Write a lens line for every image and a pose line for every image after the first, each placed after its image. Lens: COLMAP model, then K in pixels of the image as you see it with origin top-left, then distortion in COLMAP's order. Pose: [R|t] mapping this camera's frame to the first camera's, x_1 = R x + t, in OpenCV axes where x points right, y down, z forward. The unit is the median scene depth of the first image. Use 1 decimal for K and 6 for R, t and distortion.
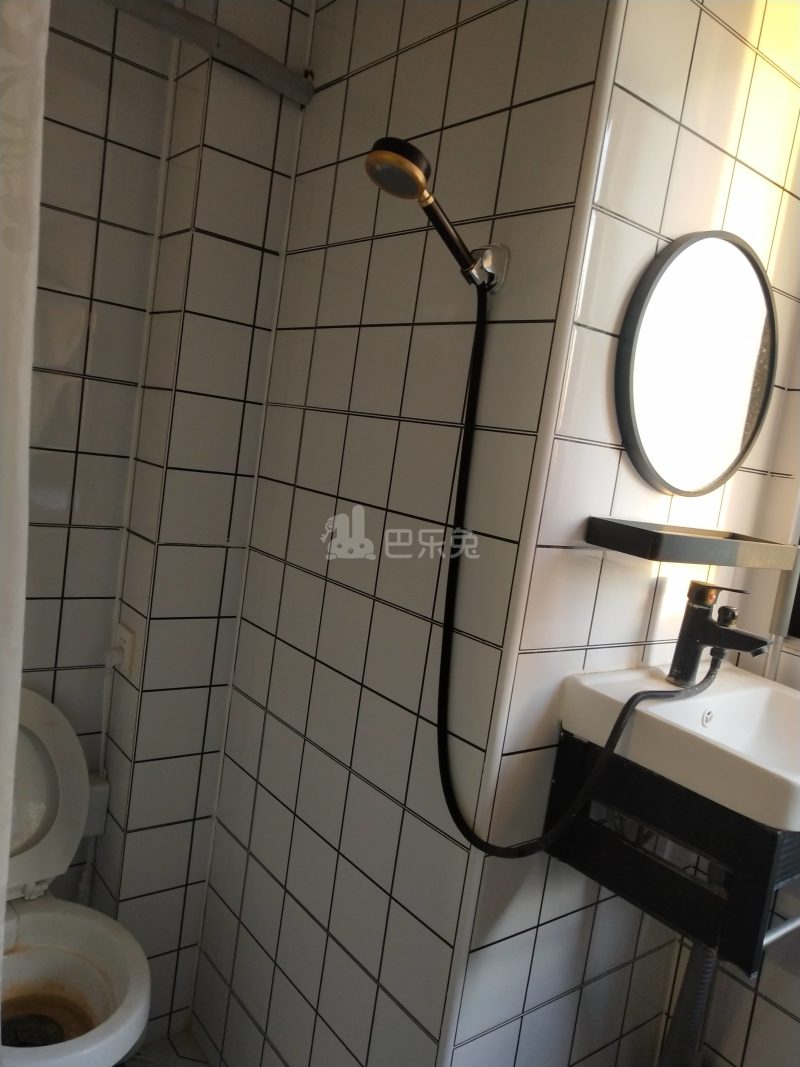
lens RADIAL K [[819.3, 0, 397.0], [0, 819.3, 540.8], [0, 0, 1]] dist [-0.009046, 0.042291]
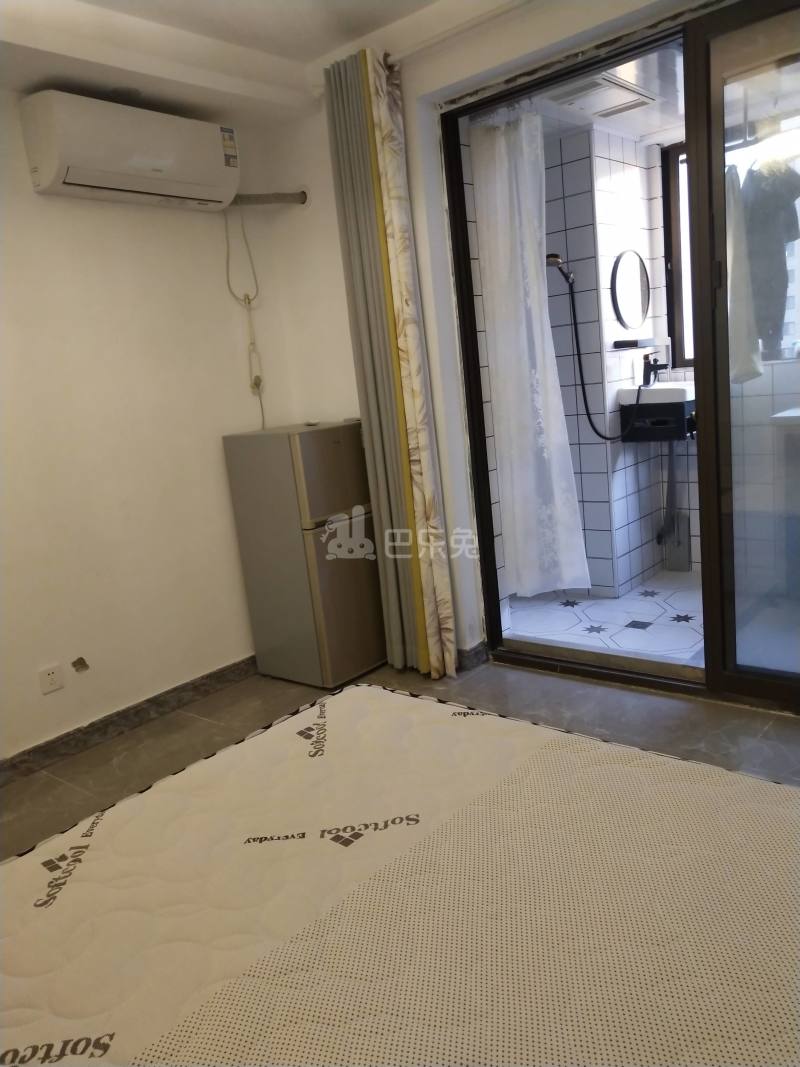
lens RADIAL K [[819.3, 0, 397.0], [0, 819.3, 540.8], [0, 0, 1]] dist [-0.009046, 0.042291]
pose [[0.949131, -0.282505, 0.139071, -1.347053], [0.268088, 0.956662, 0.113693, 0.137046], [-0.165163, -0.070626, 0.983734, -2.297610]]
